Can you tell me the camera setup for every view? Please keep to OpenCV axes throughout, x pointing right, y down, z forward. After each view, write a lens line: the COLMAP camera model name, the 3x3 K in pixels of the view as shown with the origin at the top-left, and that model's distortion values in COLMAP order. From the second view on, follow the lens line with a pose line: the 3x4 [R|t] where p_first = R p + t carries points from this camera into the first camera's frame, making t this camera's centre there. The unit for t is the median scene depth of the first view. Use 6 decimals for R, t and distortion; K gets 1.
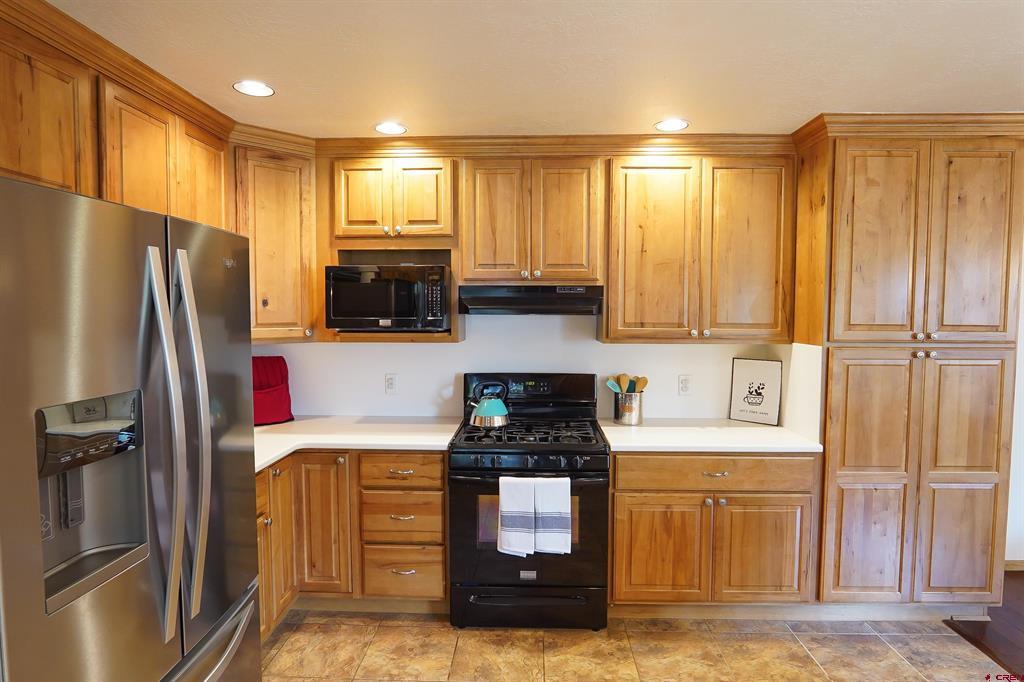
lens RADIAL K [[556.1, 0, 512.0], [0, 556.1, 341.0], [0, 0, 1]] dist [-0.025535, 0.001352]
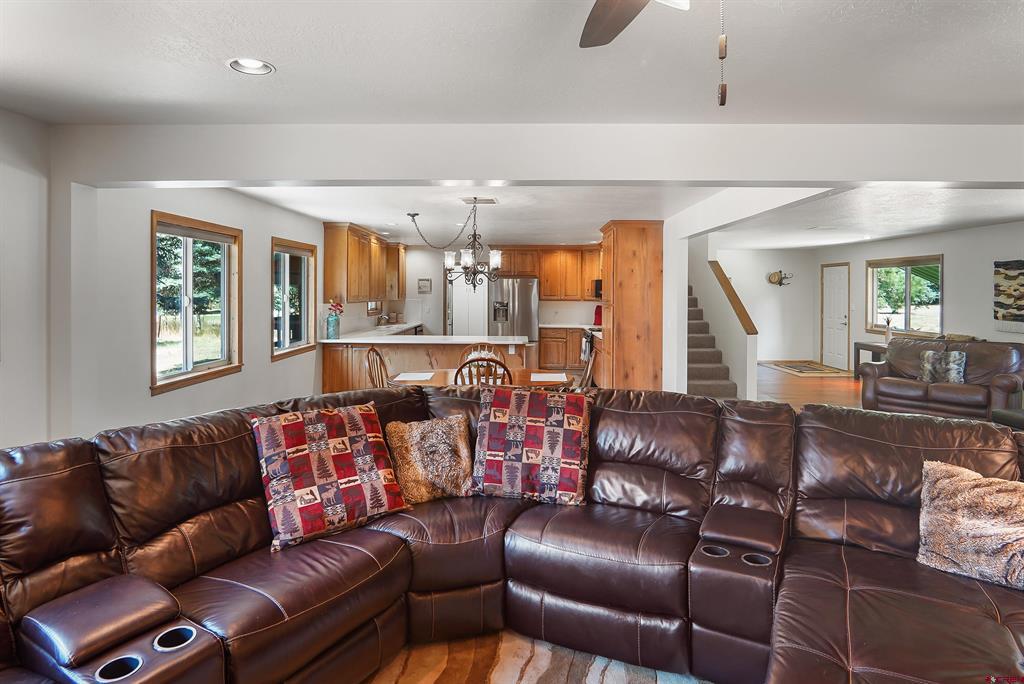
lens RADIAL K [[573.4, 0, 494.7], [0, 573.4, 291.8], [0, 0, 1]] dist [-0.023668, 0.001947]
pose [[-0.016657, 0.000593, -0.999861, 3.311881], [-0.060249, 0.998182, 0.001595, -0.025329], [0.998044, 0.060267, -0.016591, 0.405768]]
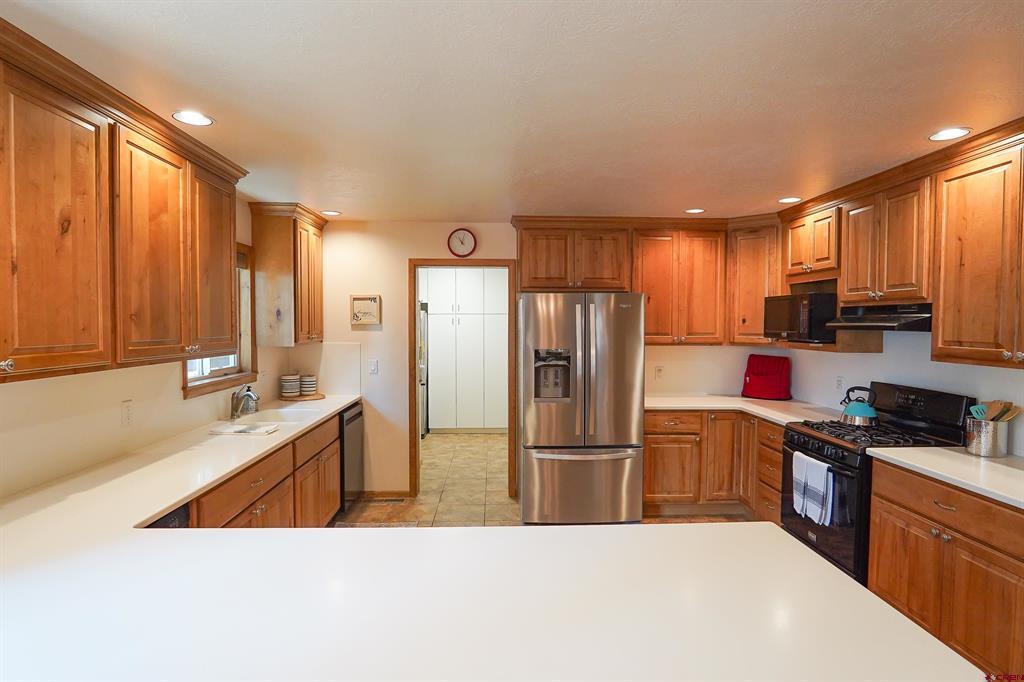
lens RADIAL K [[556.1, 0, 512.0], [0, 556.1, 341.0], [0, 0, 1]] dist [-0.025535, 0.001352]
pose [[0.068286, 0.033114, -0.997116, 1.103655], [-0.056754, 0.997959, 0.029255, -0.017513], [0.996050, 0.054592, 0.070026, 0.186799]]
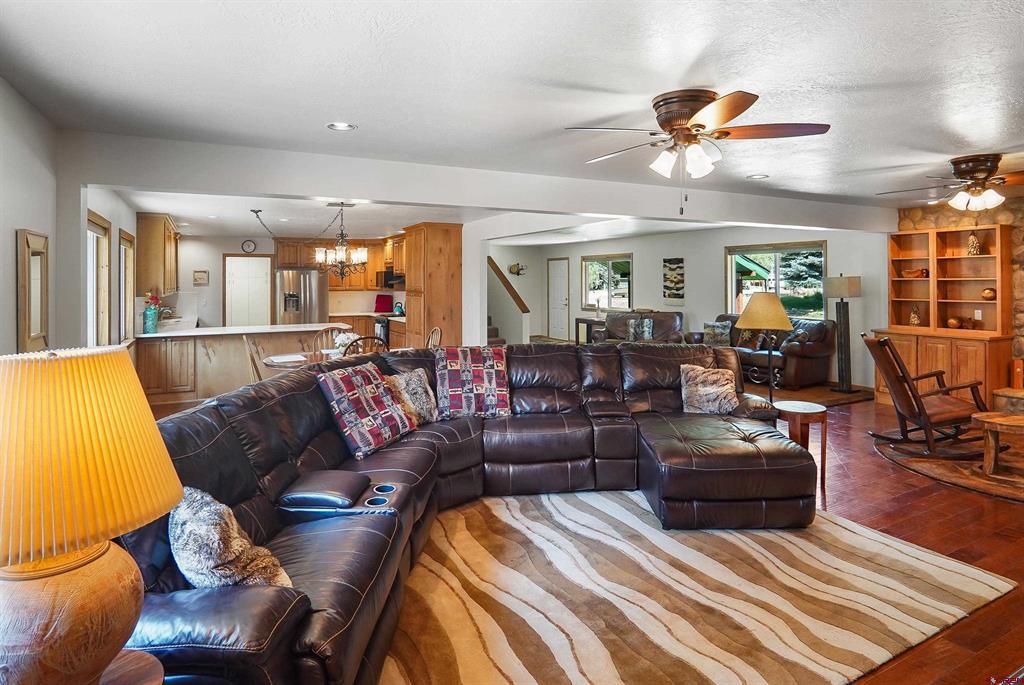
lens RADIAL K [[592.2, 0, 496.3], [0, 592.2, 274.5], [0, 0, 1]] dist [-0.030720, 0.000175]
pose [[0.466523, -0.013949, -0.884399, 3.723892], [-0.042382, 0.998375, -0.038103, 0.012499], [0.883493, 0.055258, 0.465173, -0.225586]]
